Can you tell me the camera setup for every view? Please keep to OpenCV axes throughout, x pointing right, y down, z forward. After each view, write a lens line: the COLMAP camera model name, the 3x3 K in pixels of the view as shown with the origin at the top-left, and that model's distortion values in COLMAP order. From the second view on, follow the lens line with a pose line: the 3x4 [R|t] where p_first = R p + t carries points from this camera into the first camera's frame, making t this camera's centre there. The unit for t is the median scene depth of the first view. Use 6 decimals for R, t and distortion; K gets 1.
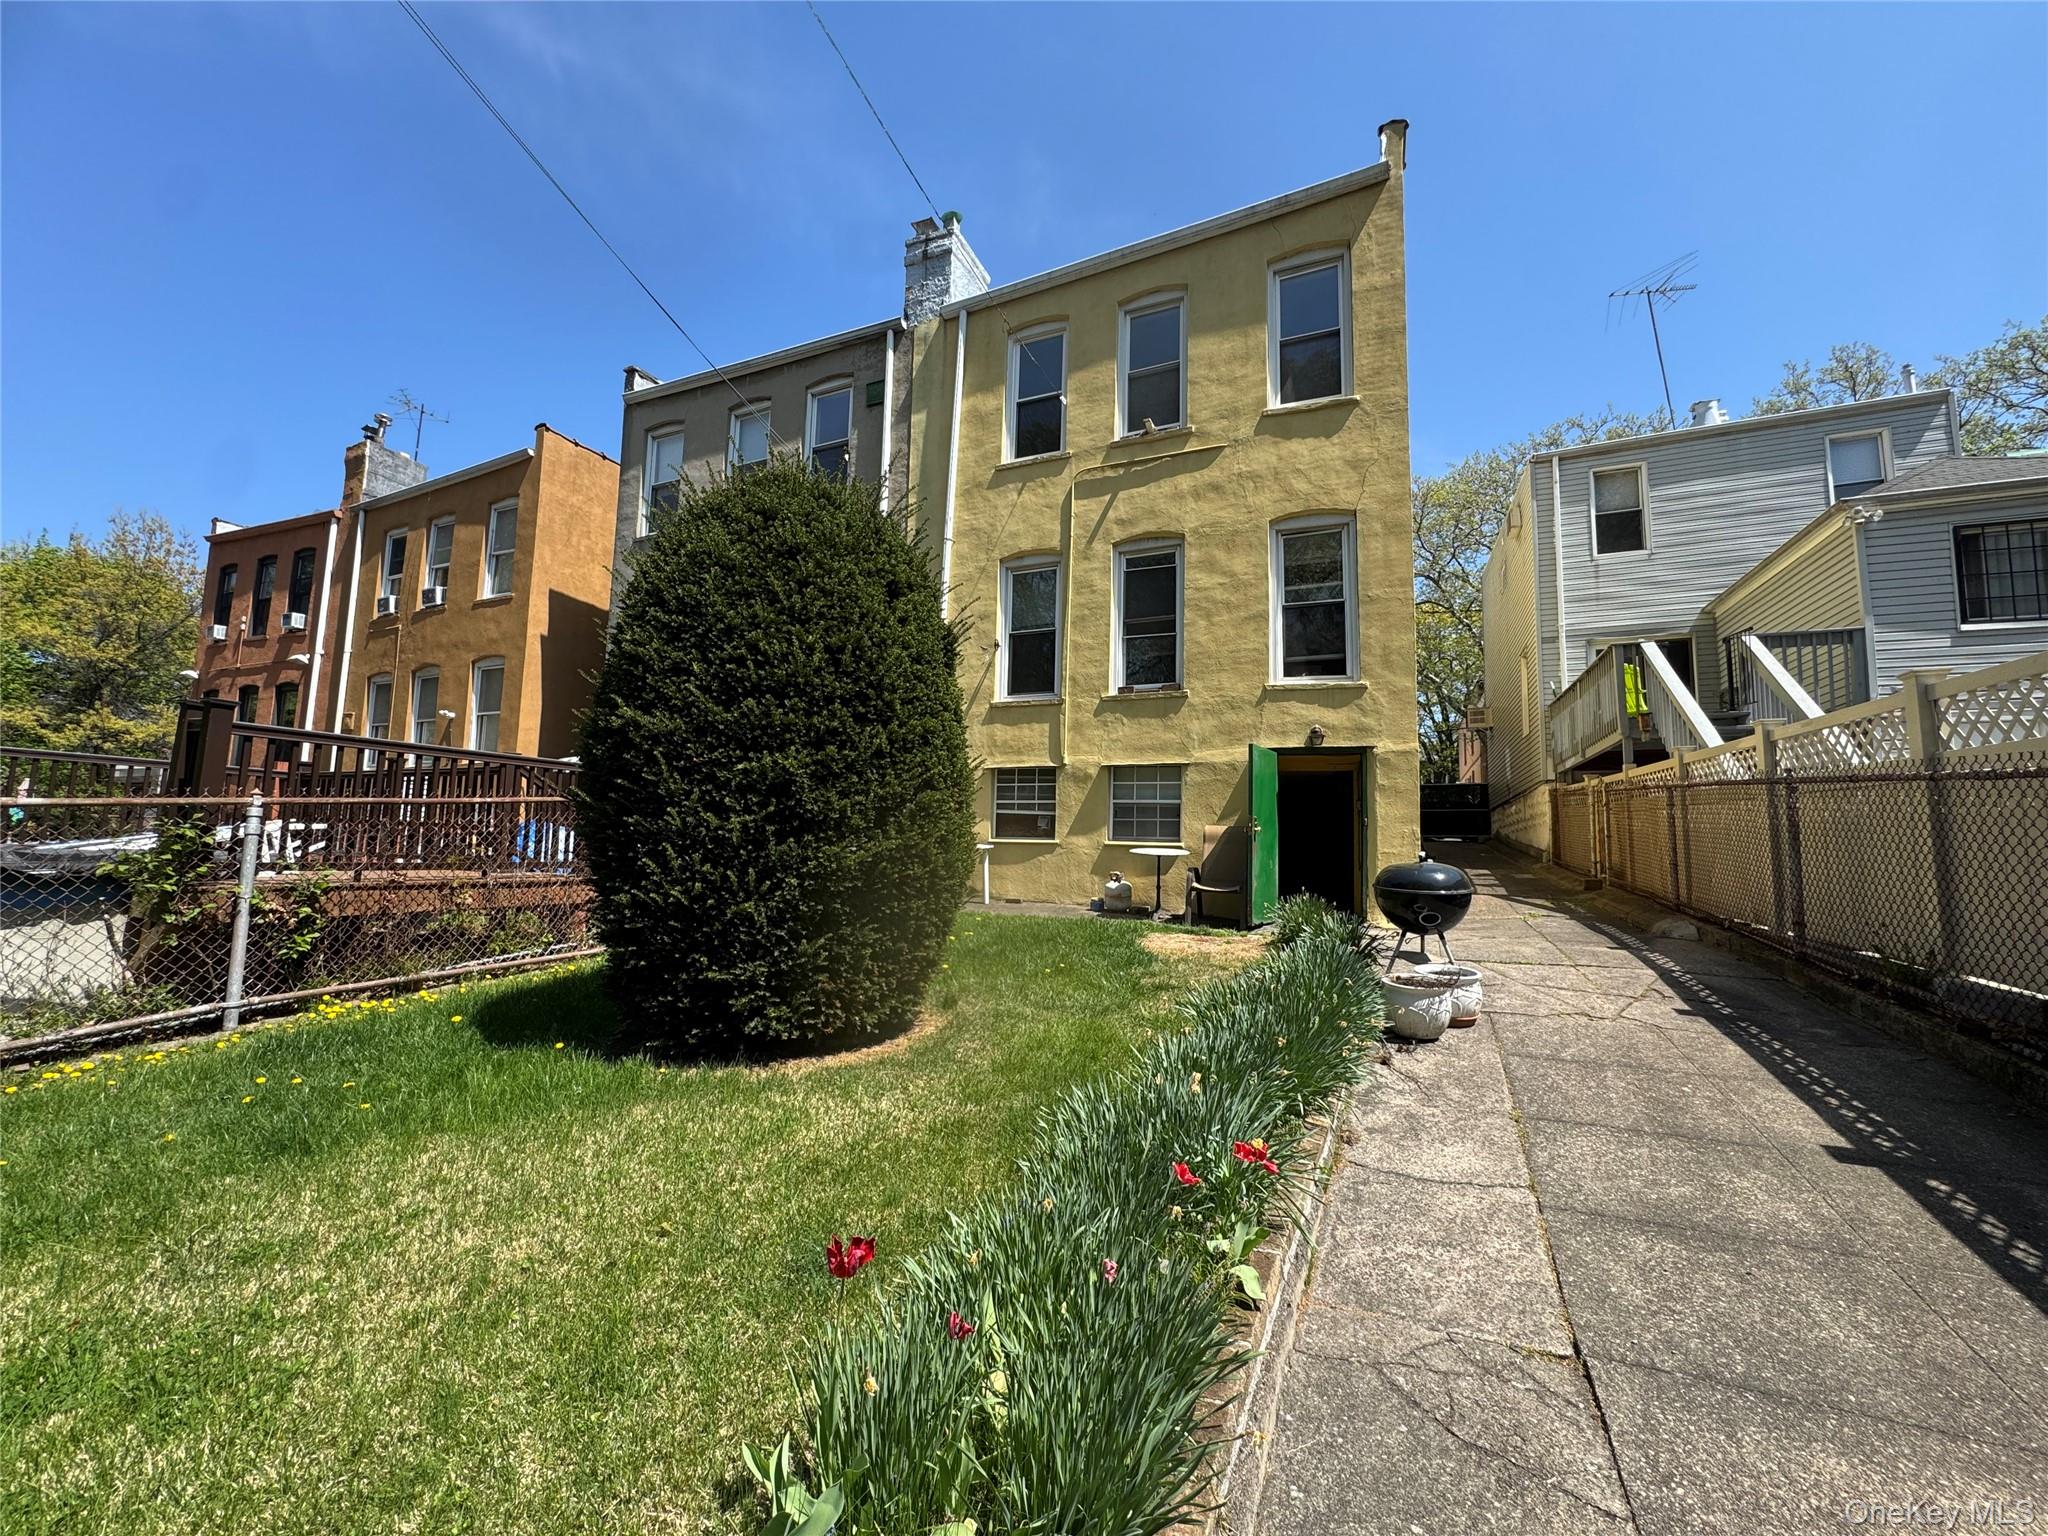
lens RADIAL K [[824.4, 0, 1022.5], [0, 824.4, 757.2], [0, 0, 1]] dist [0.001000, -0.000328]
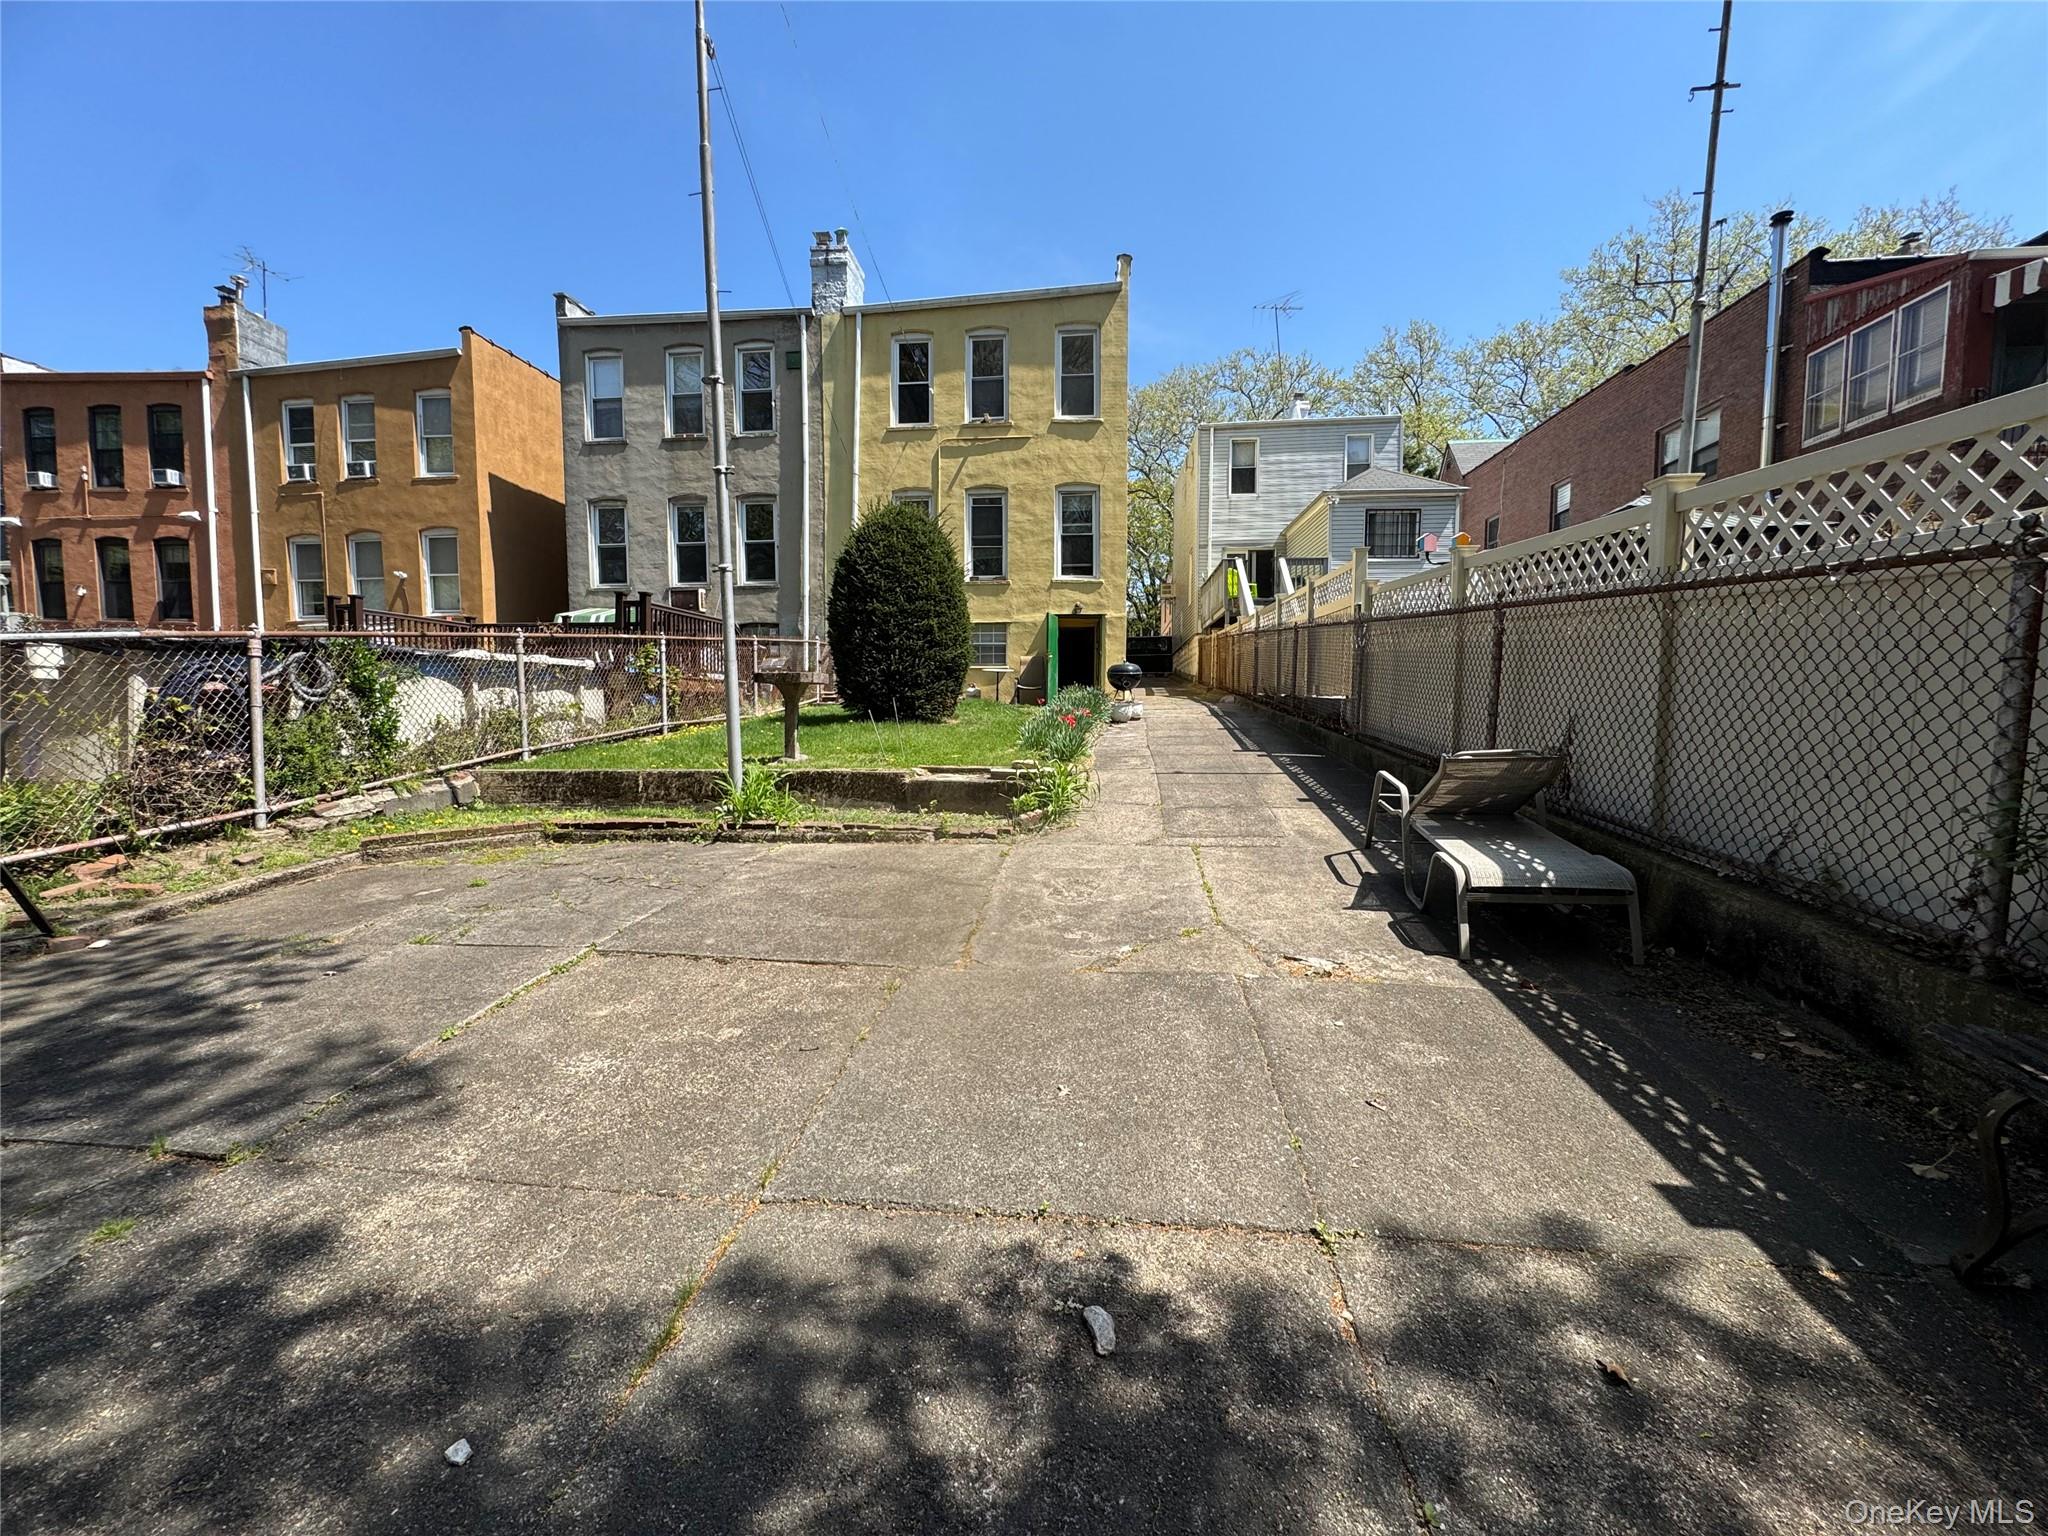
lens RADIAL K [[824.4, 0, 1028.7], [0, 824.4, 755.6], [0, 0, 1]] dist [0.001000, -0.000328]
pose [[0.947691, -0.043111, 0.316265, -0.291102], [-0.012080, 0.985283, 0.170503, -0.010820], [-0.318961, -0.165404, 0.933223, -0.631440]]
